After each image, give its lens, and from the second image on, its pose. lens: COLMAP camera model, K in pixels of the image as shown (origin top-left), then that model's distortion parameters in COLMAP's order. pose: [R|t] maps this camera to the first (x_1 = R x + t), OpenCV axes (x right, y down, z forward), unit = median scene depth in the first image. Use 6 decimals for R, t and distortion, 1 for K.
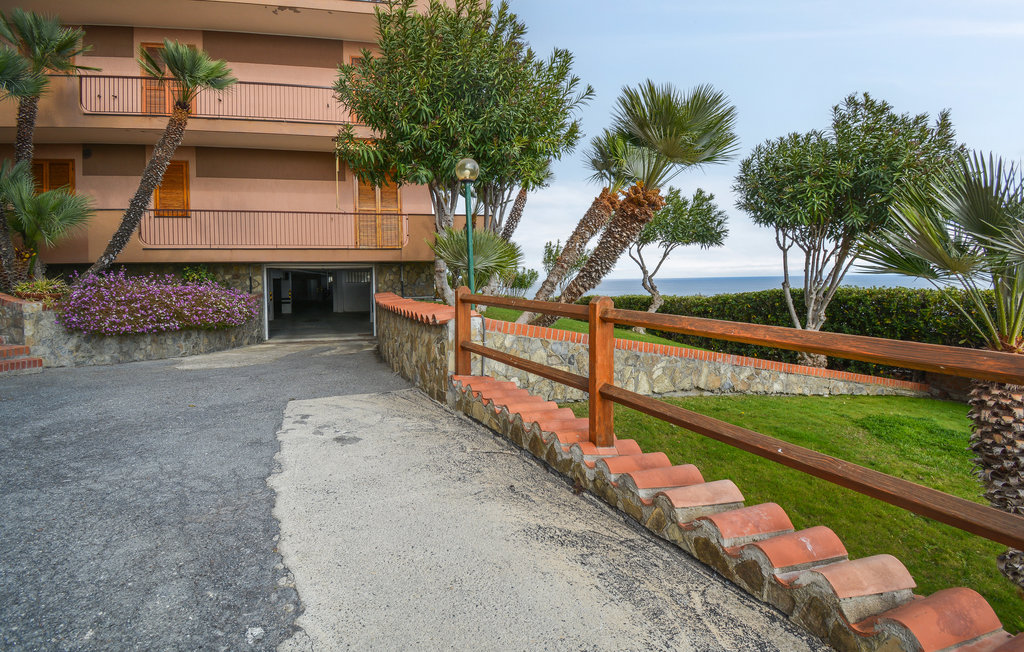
lens RADIAL K [[443.6, 0, 484.4], [0, 443.6, 287.7], [0, 0, 1]] dist [-0.051080, -0.004045]
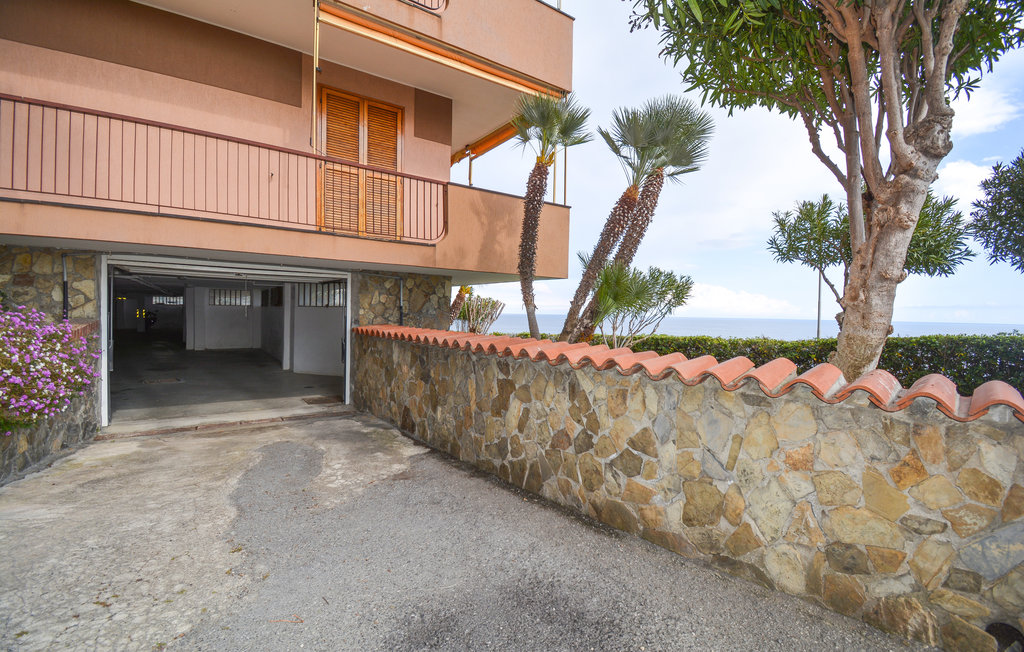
lens RADIAL K [[437.7, 0, 510.5], [0, 437.7, 325.4], [0, 0, 1]] dist [-0.029423, -0.007584]
pose [[0.920666, 0.023778, 0.389627, -0.294477], [-0.028155, 0.999588, 0.005528, 0.002786], [-0.389335, -0.016059, 0.920956, 0.459089]]
